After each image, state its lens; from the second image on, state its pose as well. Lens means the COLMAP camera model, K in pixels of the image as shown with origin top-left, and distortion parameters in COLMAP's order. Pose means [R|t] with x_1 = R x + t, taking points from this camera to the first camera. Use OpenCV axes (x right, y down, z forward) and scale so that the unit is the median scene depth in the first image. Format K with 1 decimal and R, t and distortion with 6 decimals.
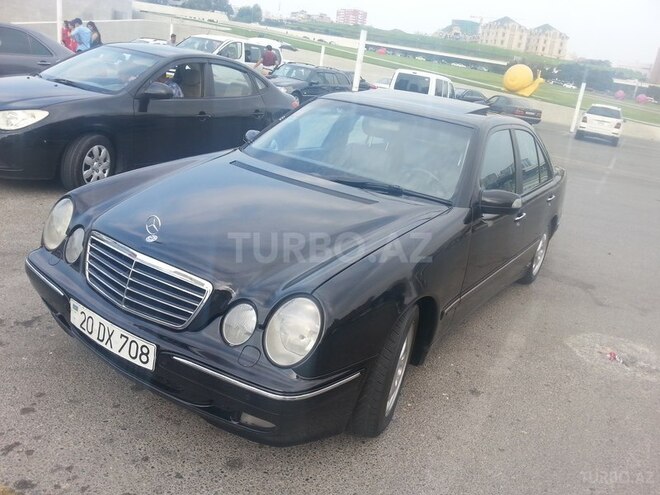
lens RADIAL K [[554.5, 0, 330.0], [0, 554.5, 247.5], [0, 0, 1]] dist [-0.006555, -0.019512]
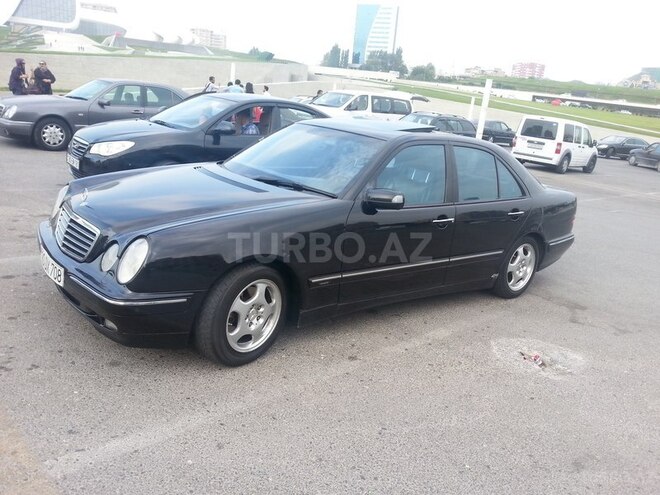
lens RADIAL K [[554.5, 0, 330.0], [0, 554.5, 247.5], [0, 0, 1]] dist [-0.006555, -0.019512]
pose [[0.952095, 0.042893, -0.302779, 0.101171], [-0.071440, 0.993915, -0.083844, 0.023574], [0.297340, 0.101458, 0.949366, -0.026715]]
